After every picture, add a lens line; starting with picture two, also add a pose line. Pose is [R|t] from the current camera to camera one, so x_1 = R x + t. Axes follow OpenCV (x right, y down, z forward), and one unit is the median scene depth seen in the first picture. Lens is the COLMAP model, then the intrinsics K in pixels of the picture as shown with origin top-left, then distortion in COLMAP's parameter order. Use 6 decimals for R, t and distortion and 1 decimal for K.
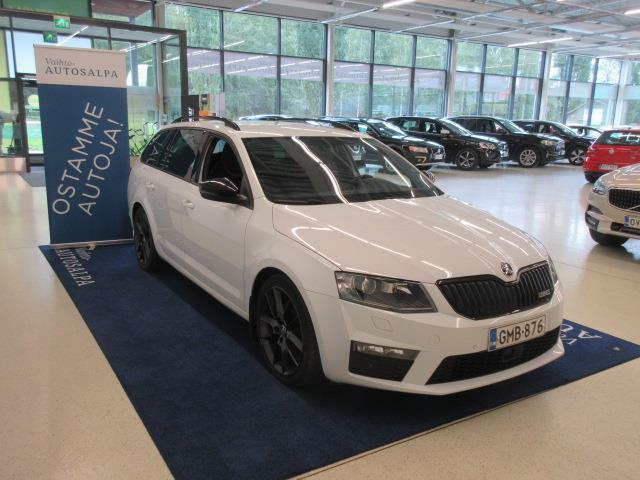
lens RADIAL K [[555.9, 0, 320.0], [0, 555.9, 240.0], [0, 0, 1]] dist [0.013537, 0.000648]
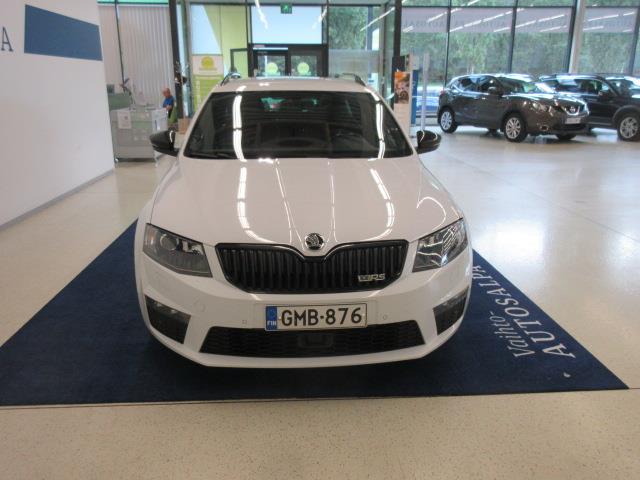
lens RADIAL K [[555.9, 0, 320.0], [0, 555.9, 240.0], [0, 0, 1]] dist [0.013537, 0.000648]
pose [[0.878183, 0.108196, -0.465927, 0.736876], [-0.079692, 0.993562, 0.080518, -0.018880], [0.471639, -0.033579, 0.881152, 0.258452]]
